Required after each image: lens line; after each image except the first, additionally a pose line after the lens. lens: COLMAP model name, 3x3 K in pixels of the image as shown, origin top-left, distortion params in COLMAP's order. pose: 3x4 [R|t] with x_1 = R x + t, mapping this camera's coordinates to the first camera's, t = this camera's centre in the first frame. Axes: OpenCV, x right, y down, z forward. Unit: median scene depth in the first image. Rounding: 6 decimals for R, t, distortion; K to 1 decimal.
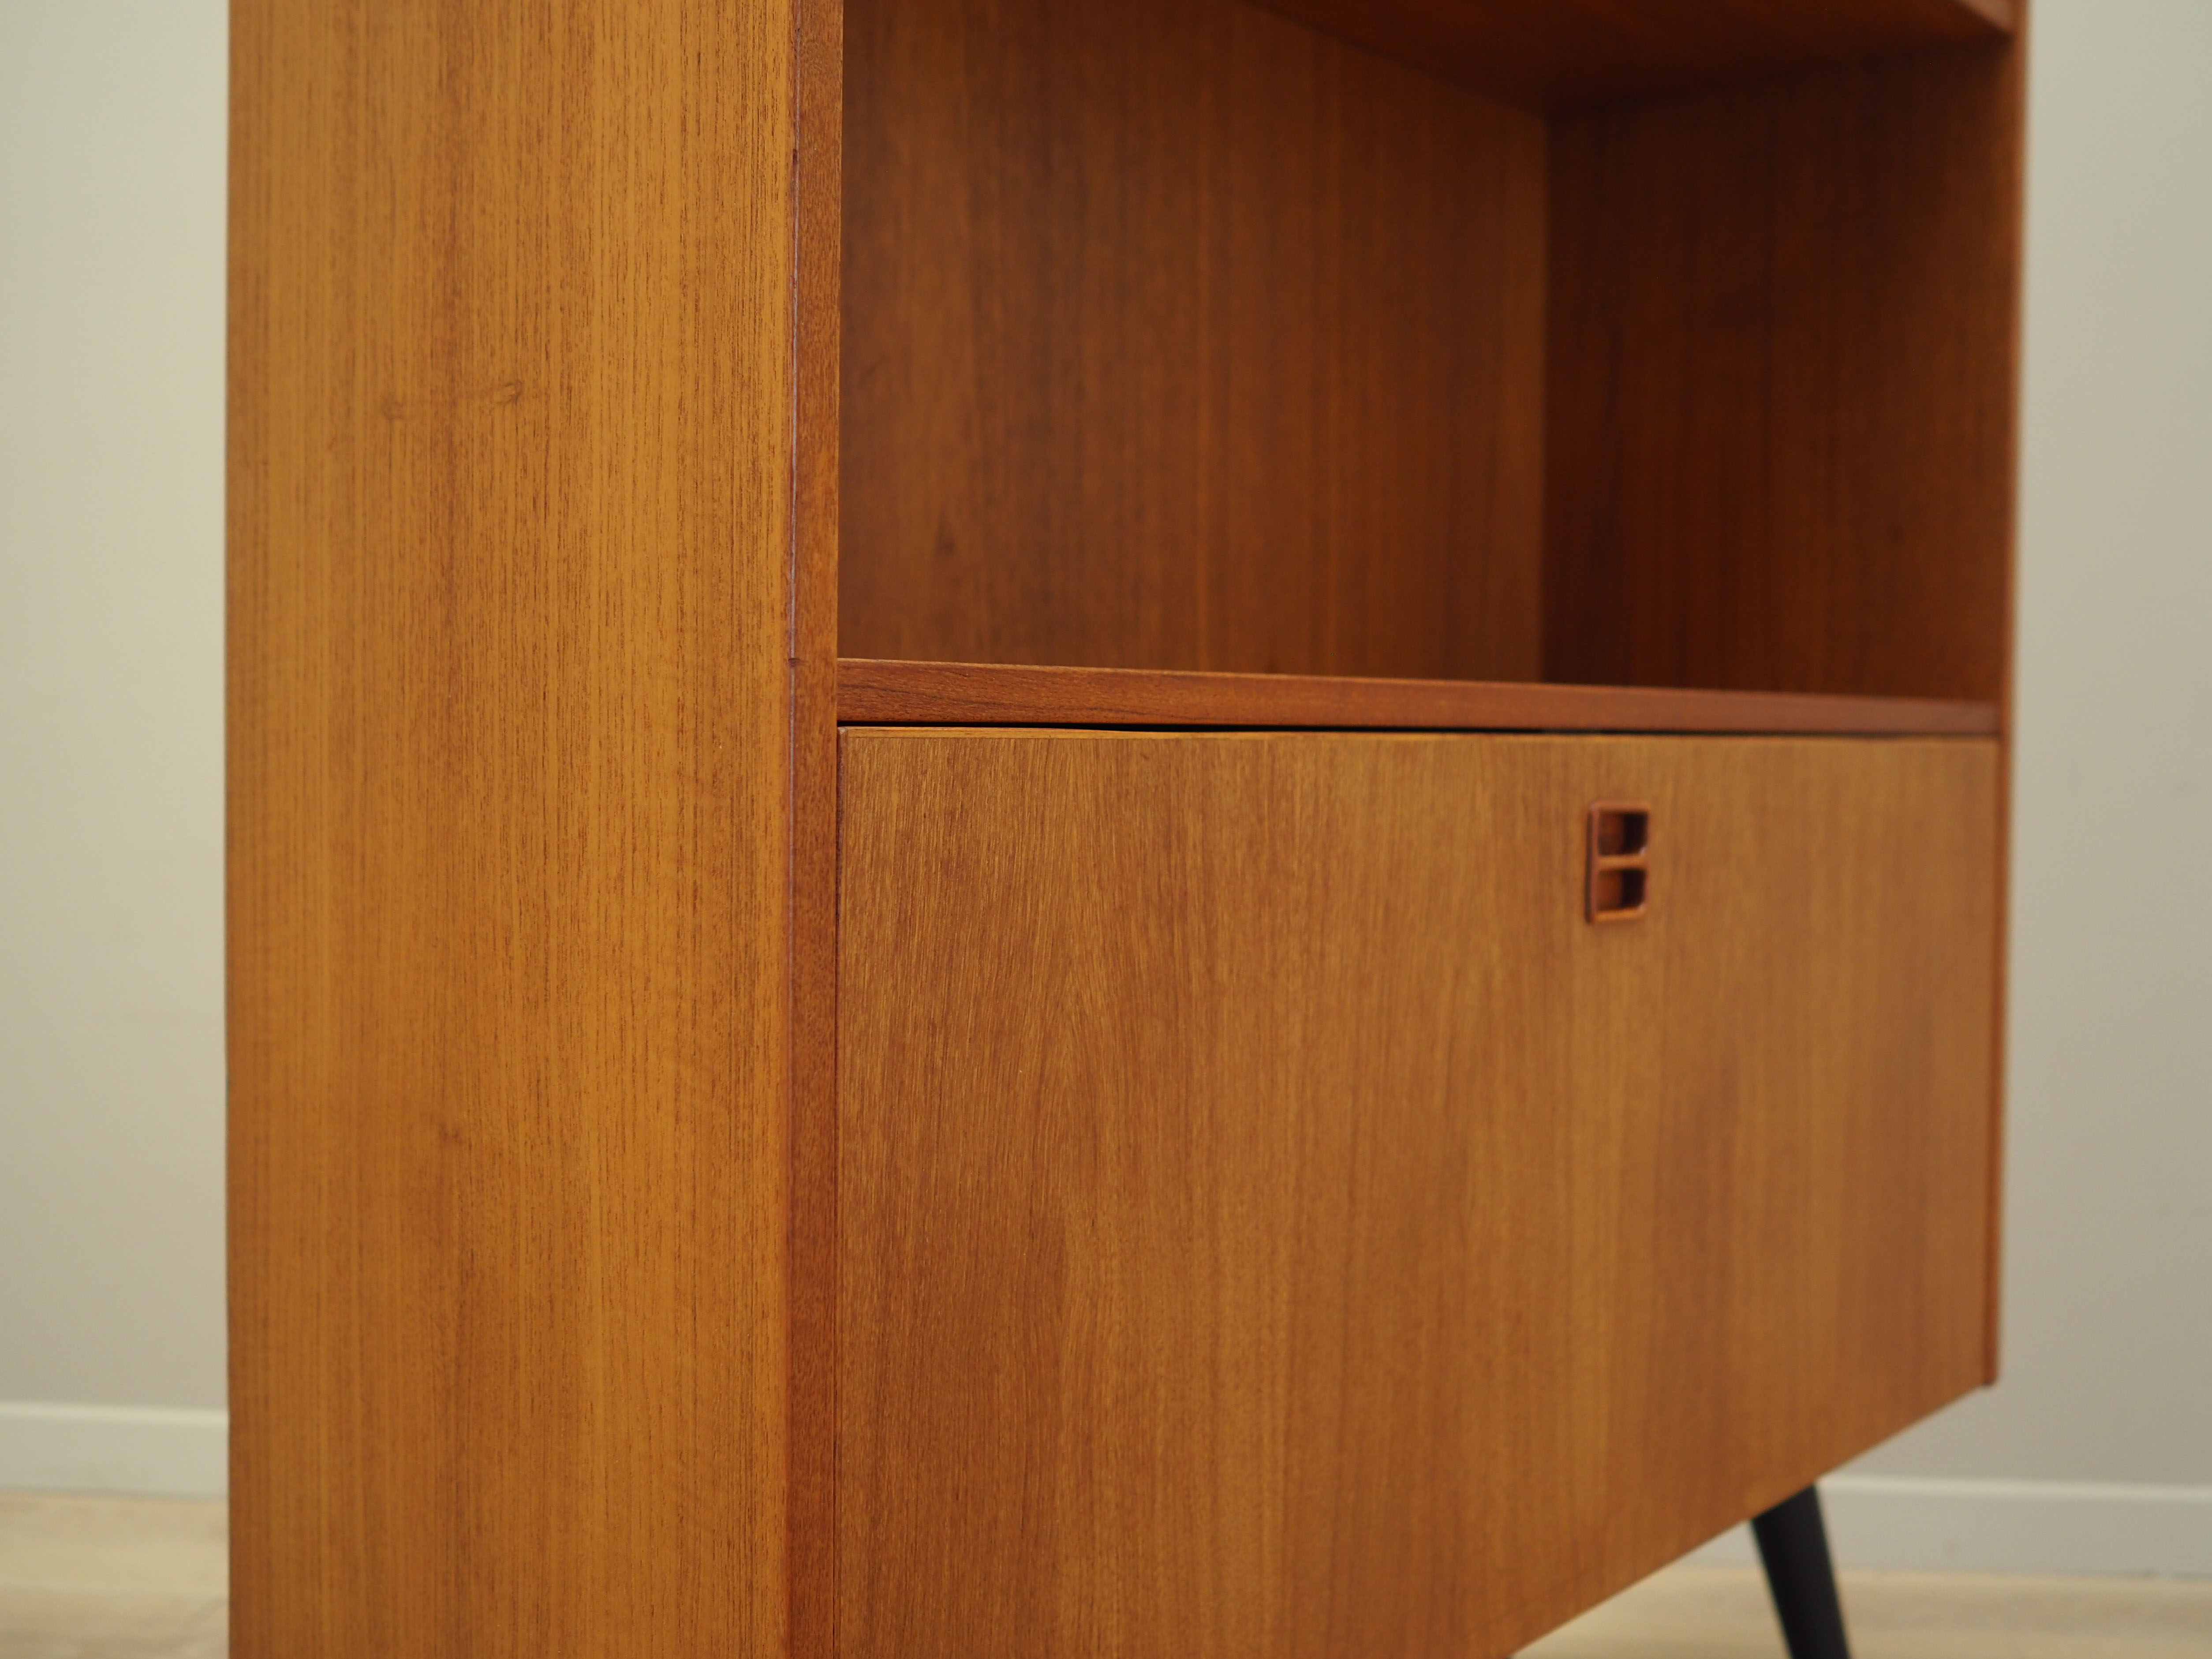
lens RADIAL K [[2234.1, 0, 1106.0], [0, 2234.1, 829.5], [0, 0, 1]] dist [-0.012358, -0.002058]
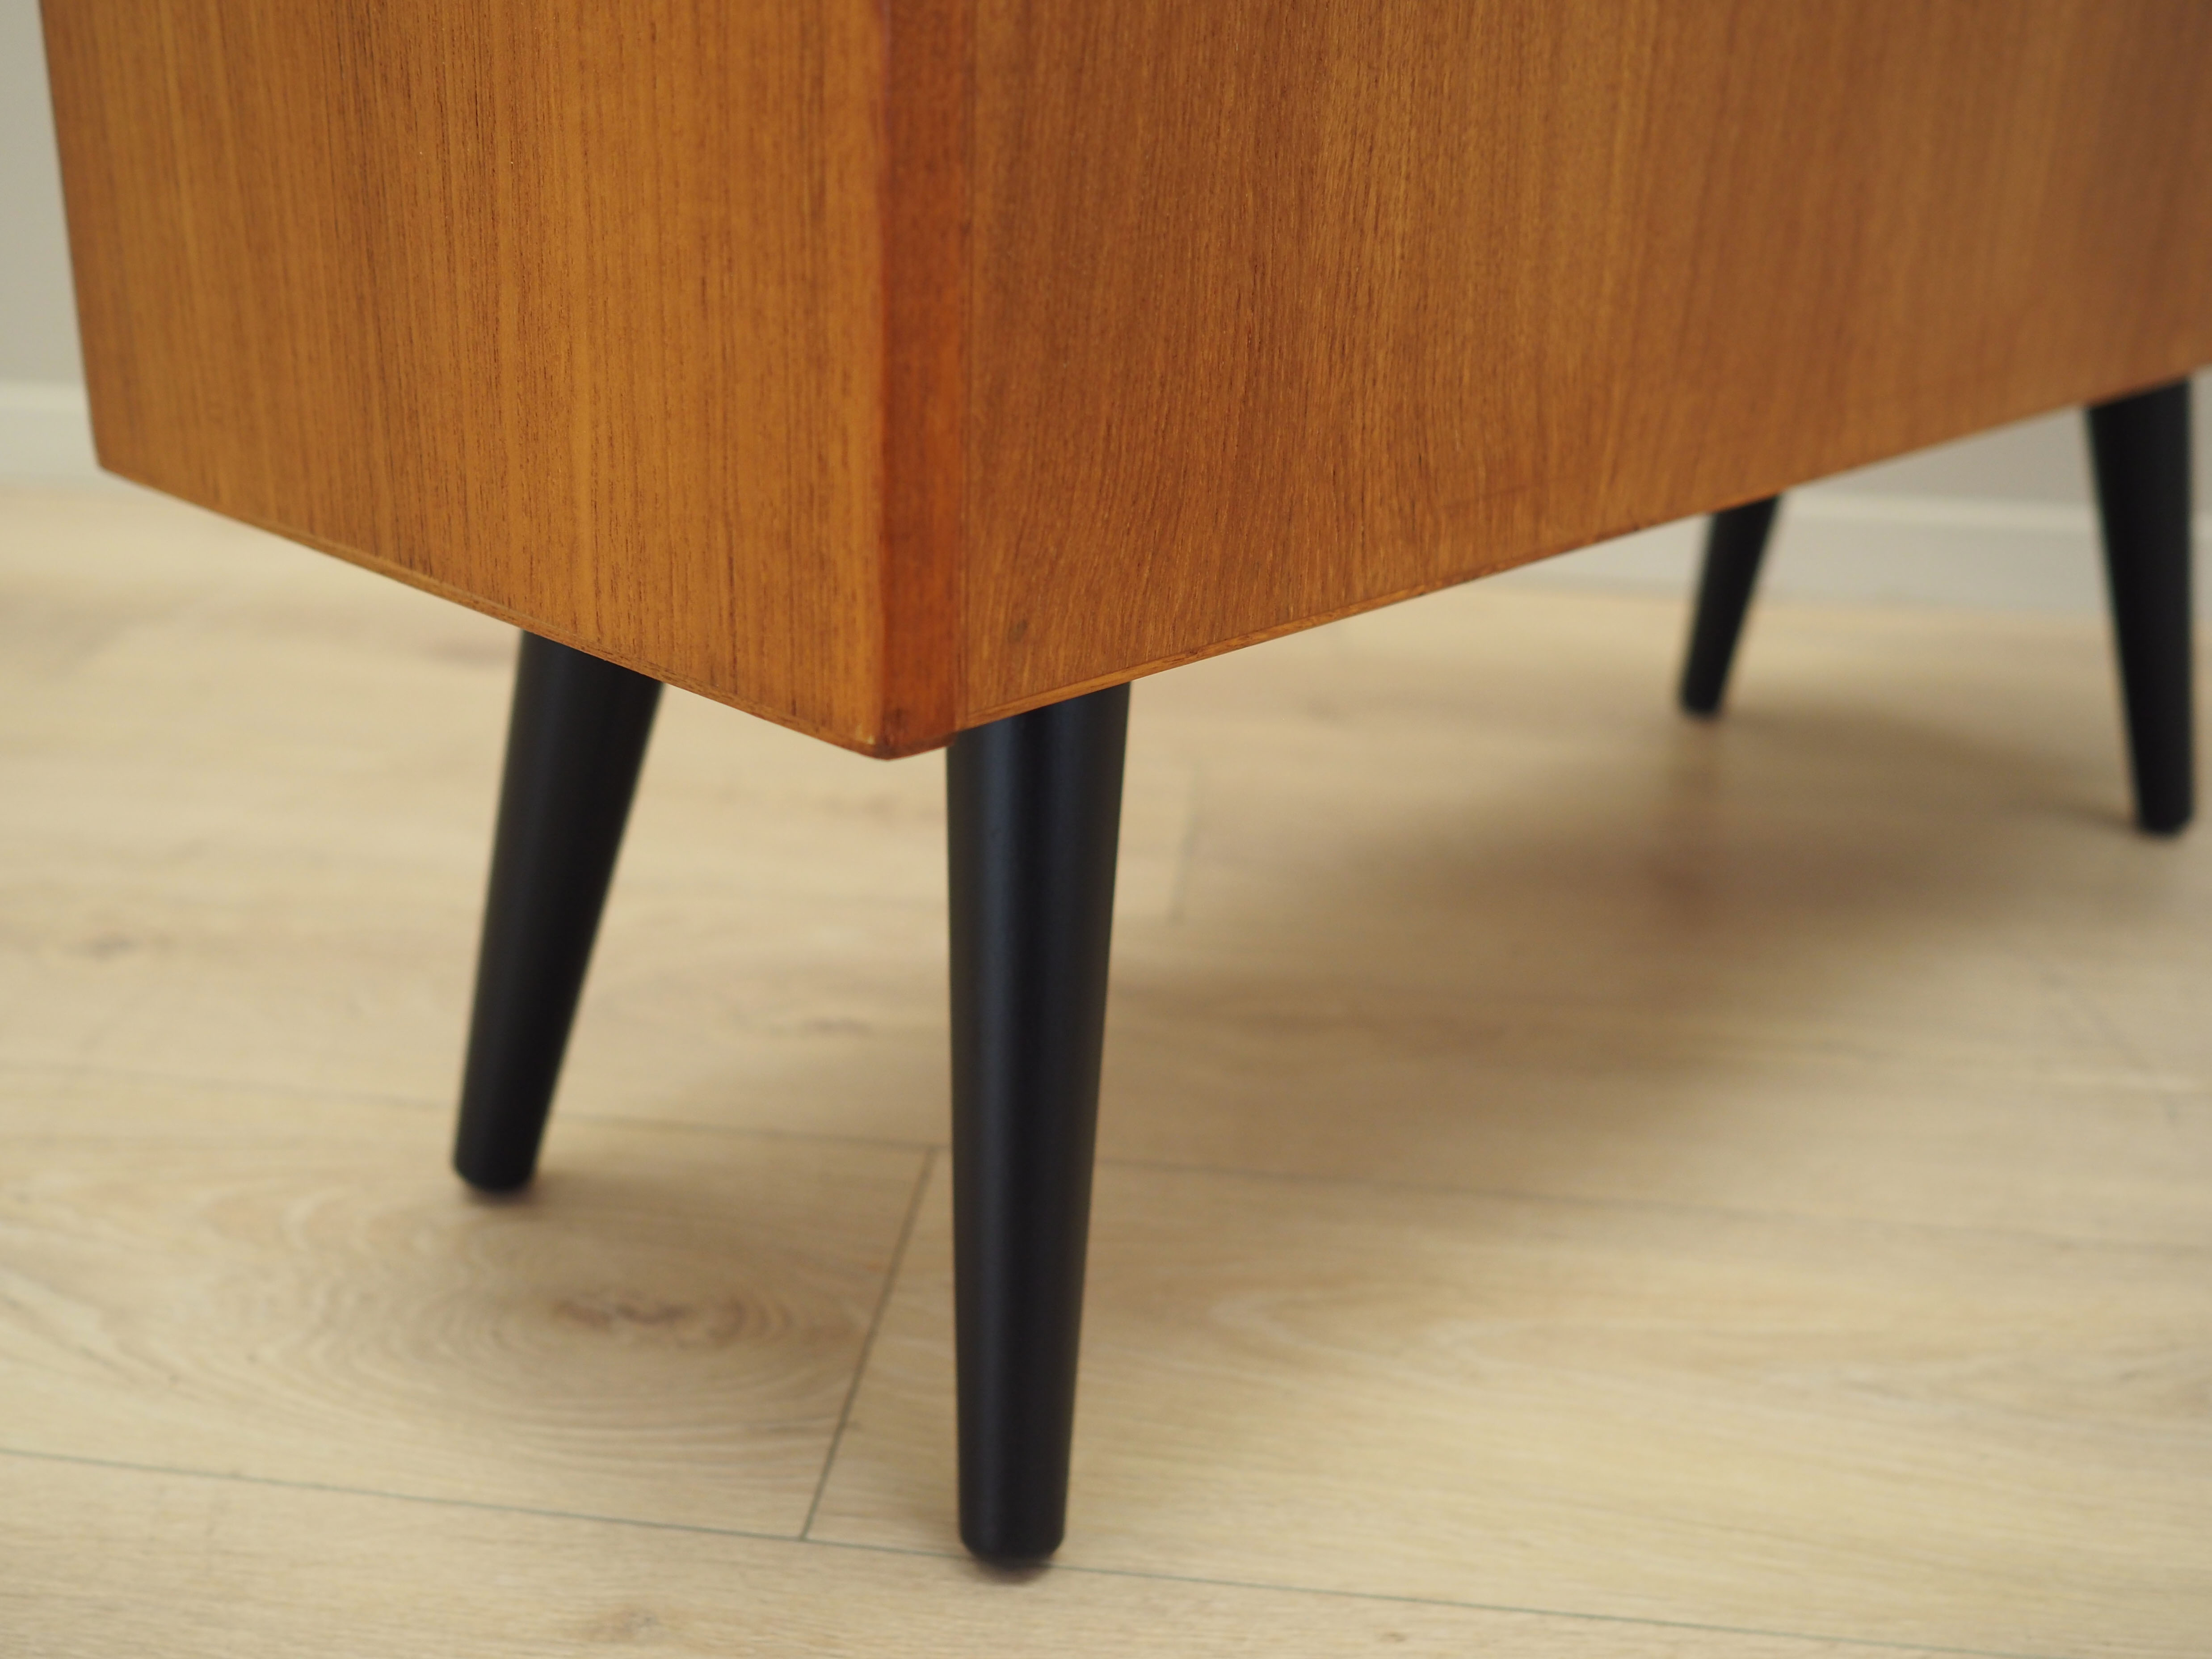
lens RADIAL K [[2253.4, 0, 1044.1], [0, 2253.4, 828.7], [0, 0, 1]] dist [-0.029950, 0.031978]
pose [[0.998016, 0.035783, -0.051795, -0.056207], [-0.017231, 0.946601, 0.321945, 0.319624], [0.060549, -0.320414, 0.945340, 0.341052]]
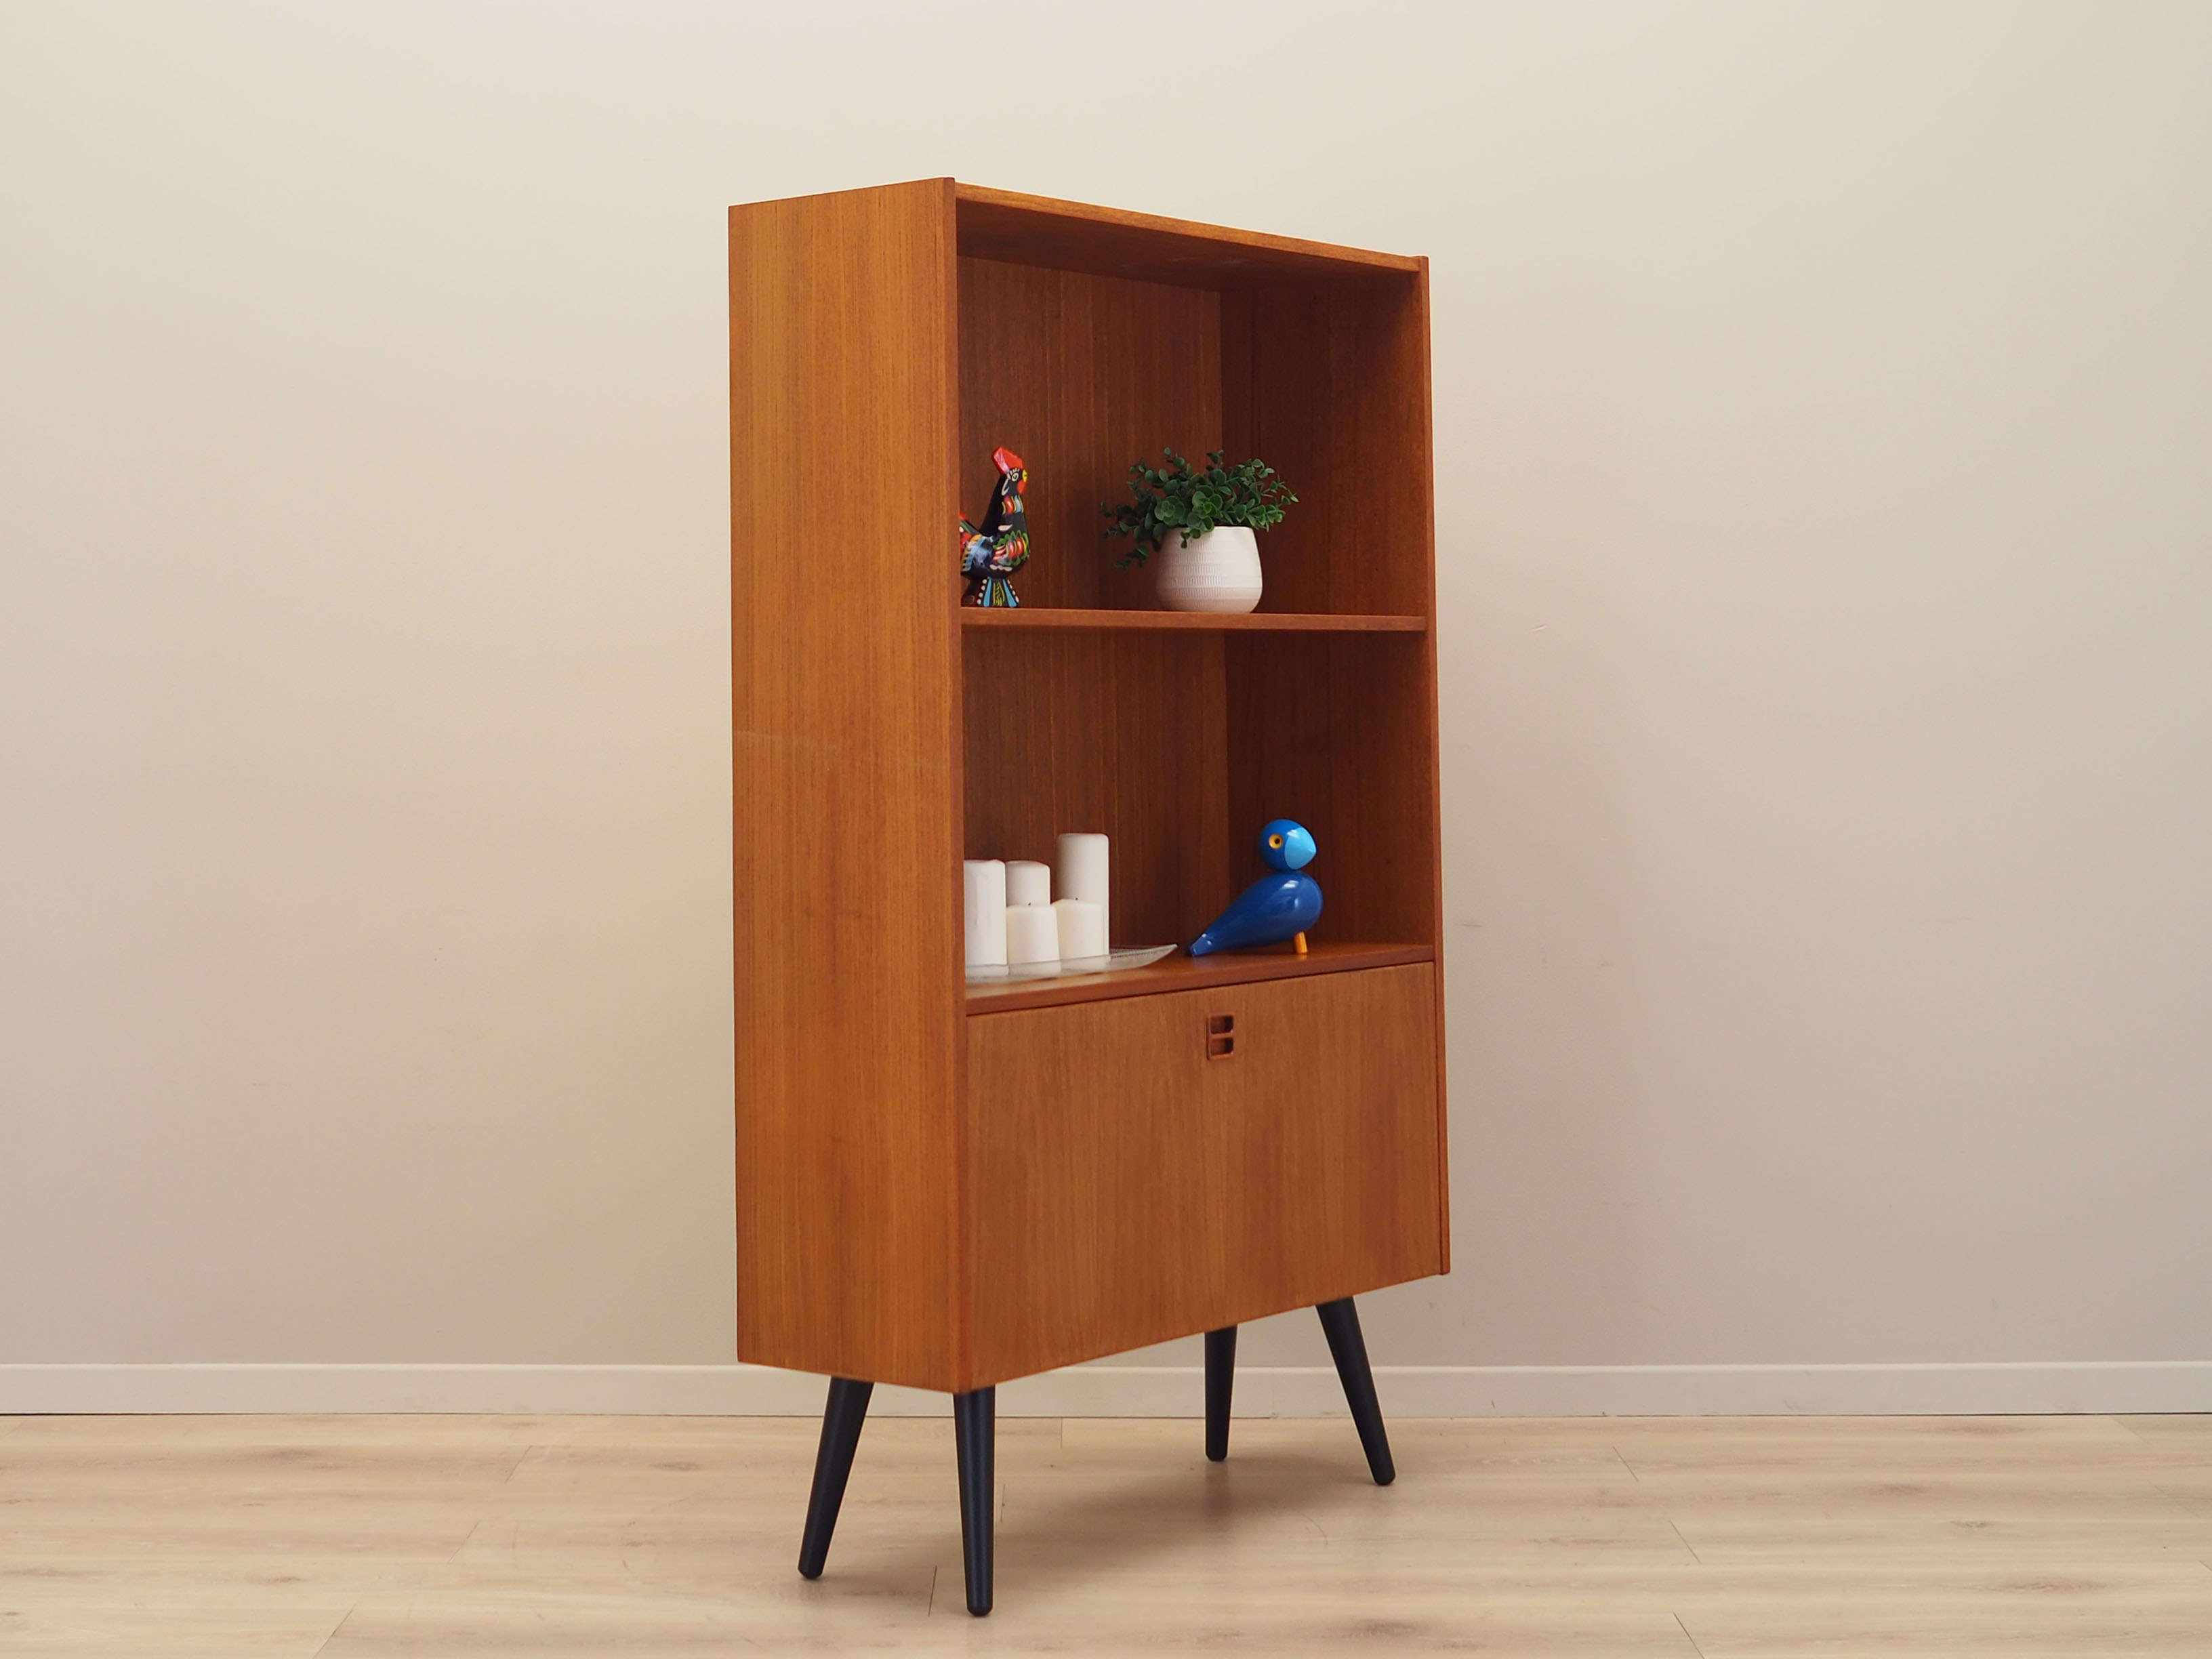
lens RADIAL K [[3531.8, 0, 982.4], [0, 3531.8, 468.7], [0, 0, 1]] dist [-0.027798, -0.054456]
pose [[0.999142, -0.021487, 0.035399, -0.237528], [0.025291, 0.993522, -0.110791, -0.254732], [-0.032790, 0.111591, 0.993213, -4.142420]]
